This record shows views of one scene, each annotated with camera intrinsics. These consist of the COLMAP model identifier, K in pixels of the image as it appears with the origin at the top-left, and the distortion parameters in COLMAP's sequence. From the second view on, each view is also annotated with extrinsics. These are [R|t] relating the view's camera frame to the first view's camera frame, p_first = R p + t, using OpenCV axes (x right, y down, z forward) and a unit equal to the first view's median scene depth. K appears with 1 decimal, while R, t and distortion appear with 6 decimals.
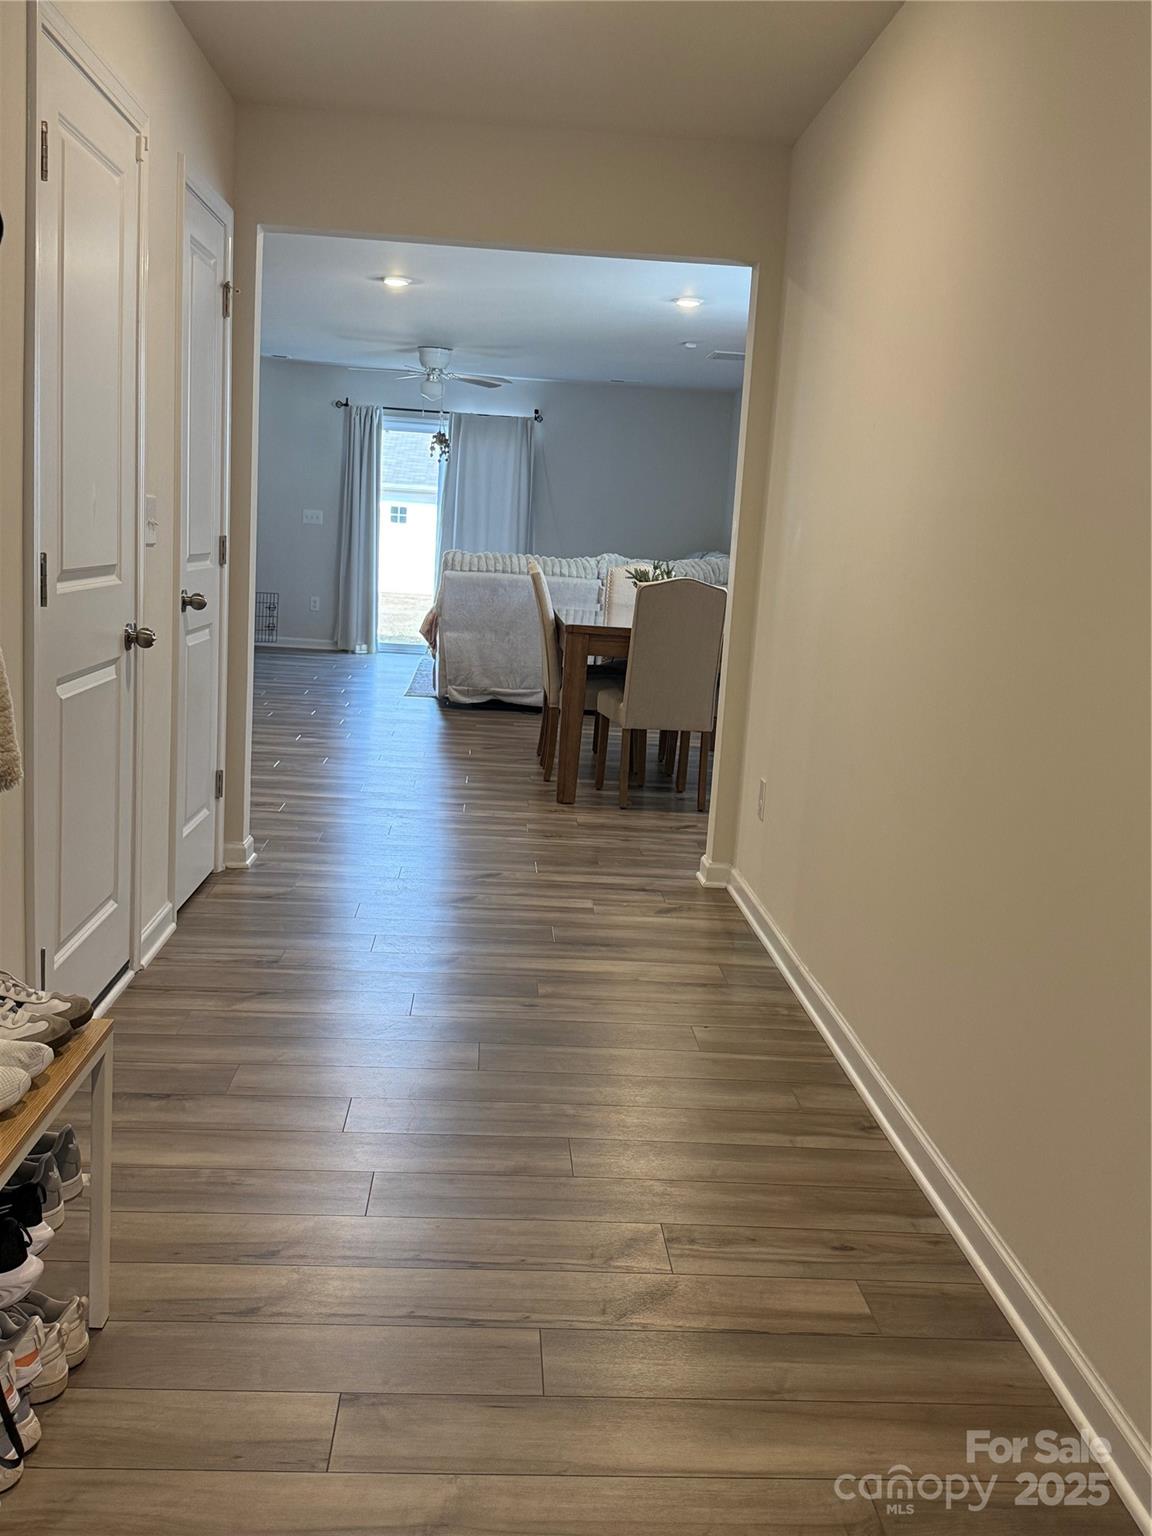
lens RADIAL K [[1526.9, 0, 576.0], [0, 1526.9, 768.0], [0, 0, 1]] dist [0.072076, 0.000565]
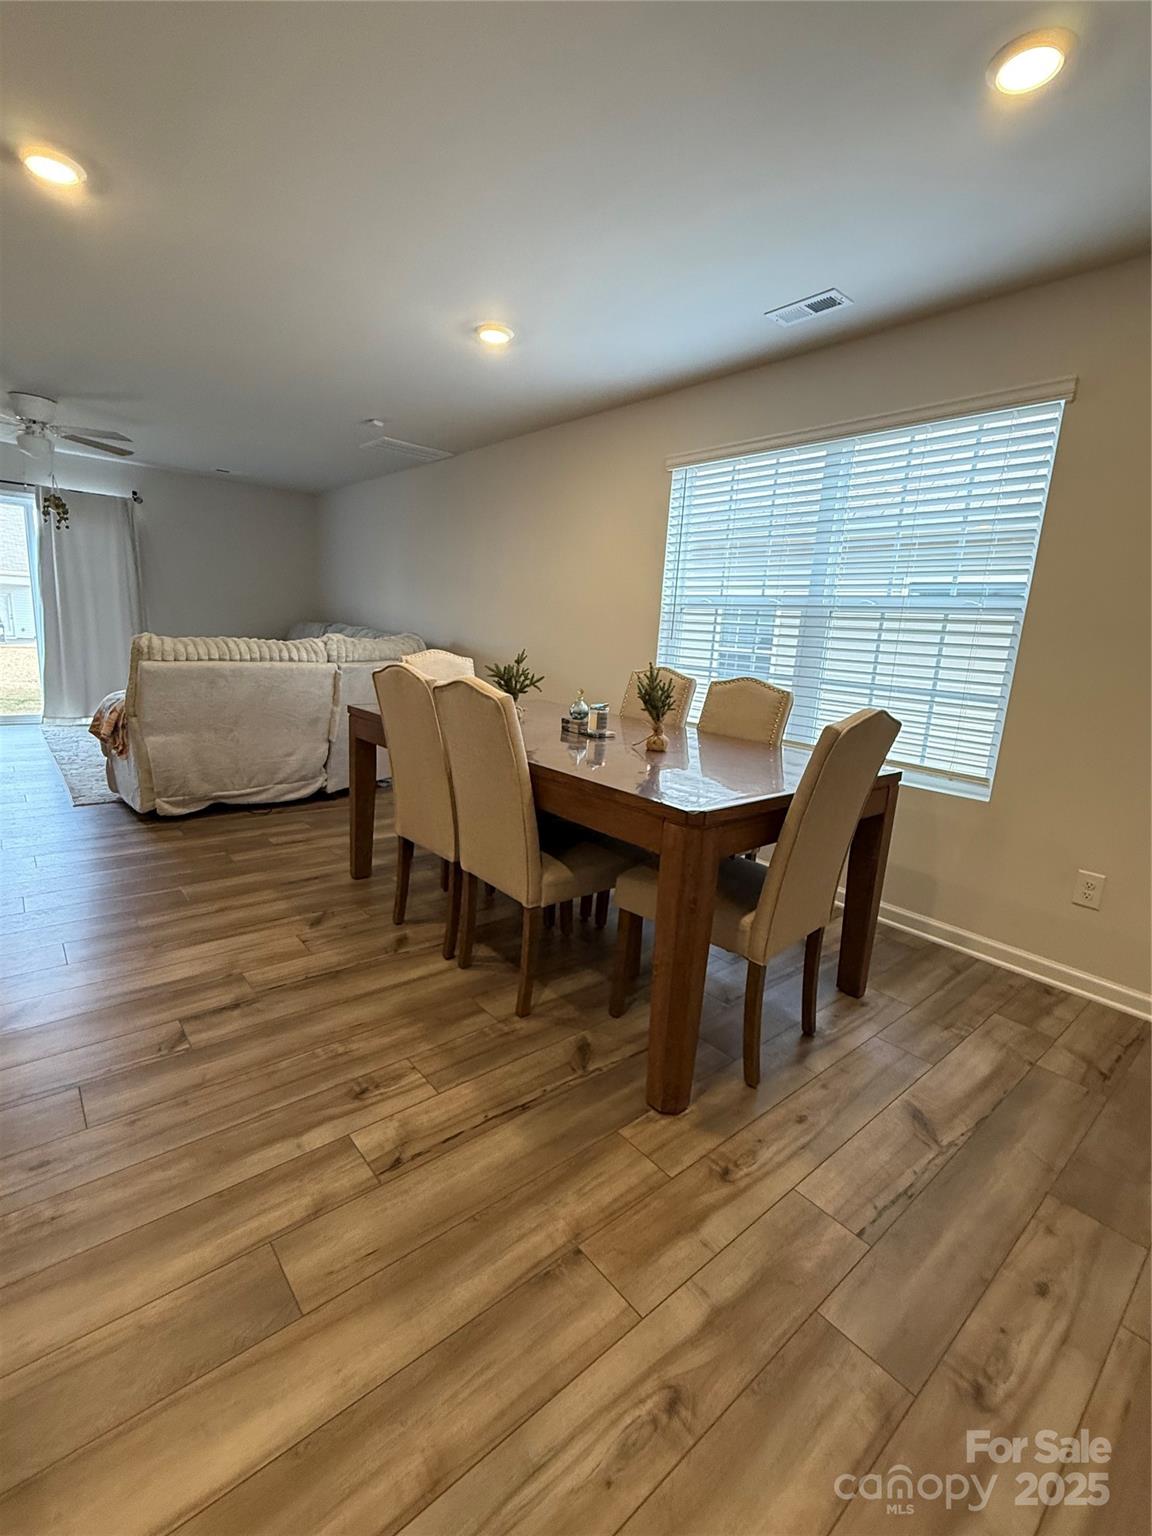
lens RADIAL K [[677.2, 0, 576.0], [0, 677.2, 768.0], [0, 0, 1]] dist [-0.003049, -0.000475]
pose [[0.794120, -0.134178, 0.592765, -0.117691], [0.081782, 0.990046, 0.114544, -0.093643], [-0.602234, -0.042484, 0.797188, 0.570032]]
